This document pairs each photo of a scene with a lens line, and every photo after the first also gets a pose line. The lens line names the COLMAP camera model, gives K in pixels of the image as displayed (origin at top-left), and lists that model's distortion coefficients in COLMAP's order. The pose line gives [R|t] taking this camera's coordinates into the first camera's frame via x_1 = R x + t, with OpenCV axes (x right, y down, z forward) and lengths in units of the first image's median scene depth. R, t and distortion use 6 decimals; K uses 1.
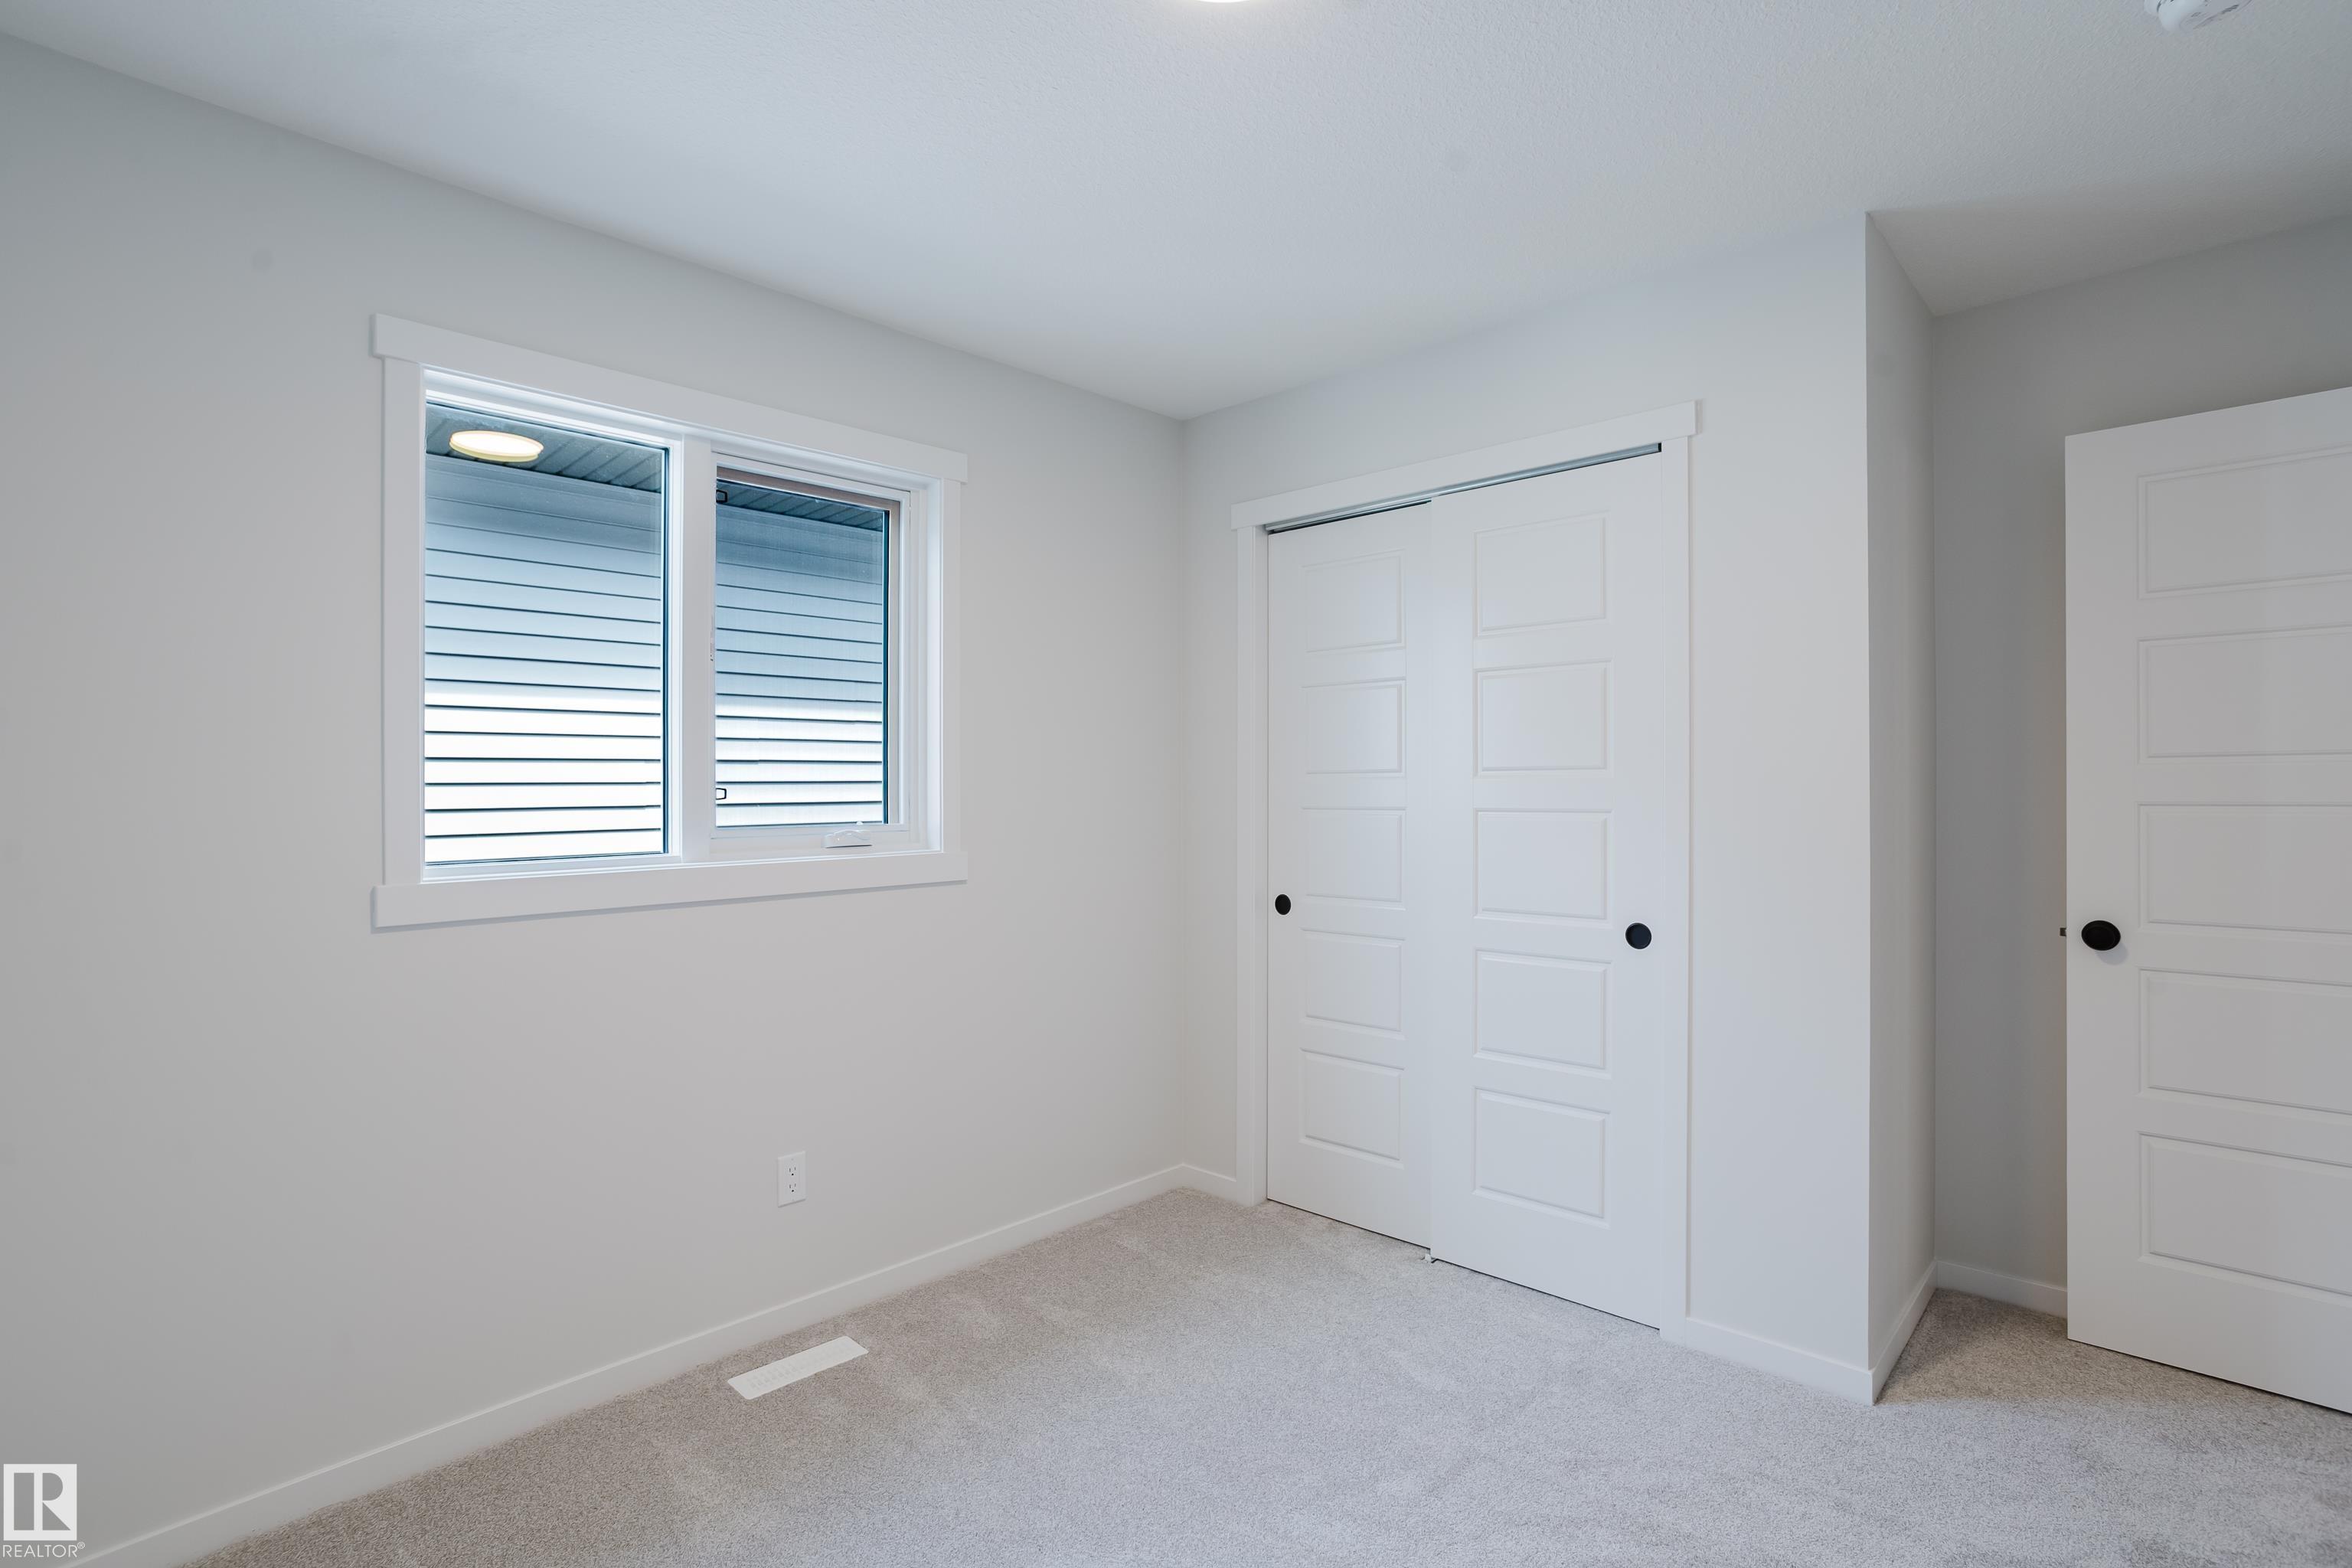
lens RADIAL K [[1134.6, 0, 1185.4], [0, 1134.6, 780.9], [0, 0, 1]] dist [-0.049144, 0.028990]
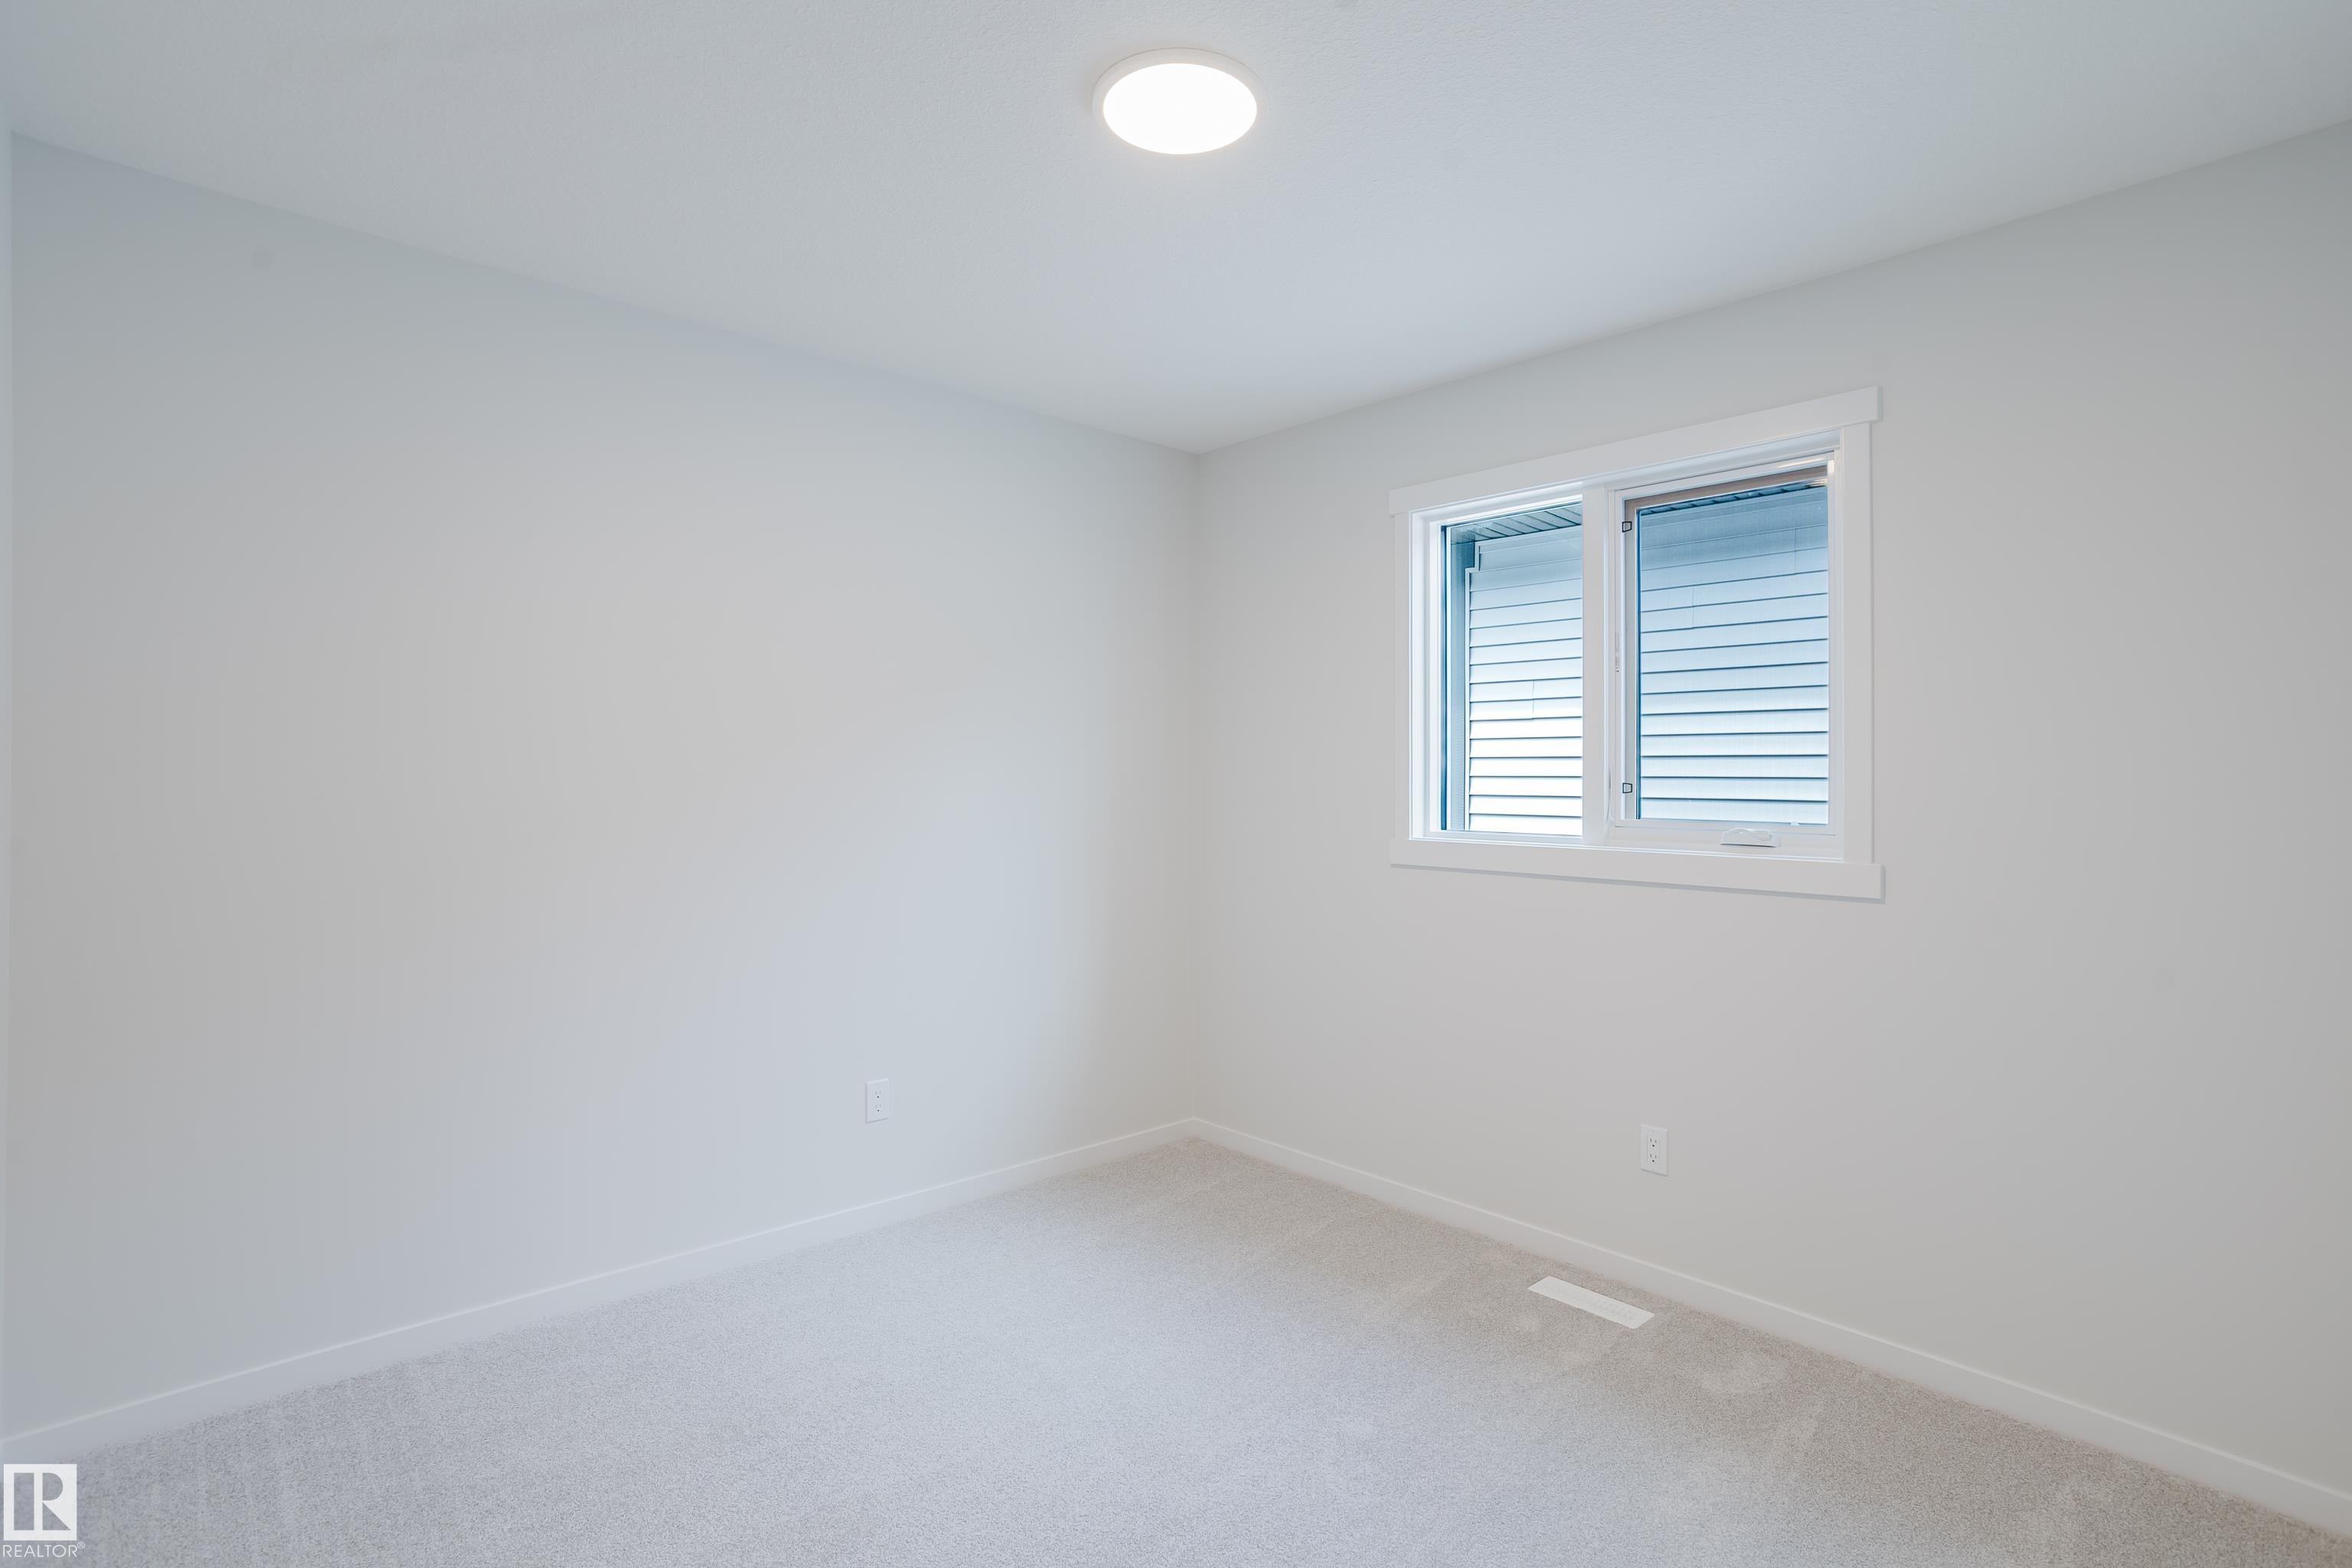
lens RADIAL K [[1134.6, 0, 1185.4], [0, 1134.6, 780.9], [0, 0, 1]] dist [-0.049144, 0.028990]
pose [[-0.058640, 0.011368, -0.998214, 0.762593], [-0.012233, 0.999852, 0.012105, -0.004274], [0.998204, 0.012921, -0.058493, 0.634546]]
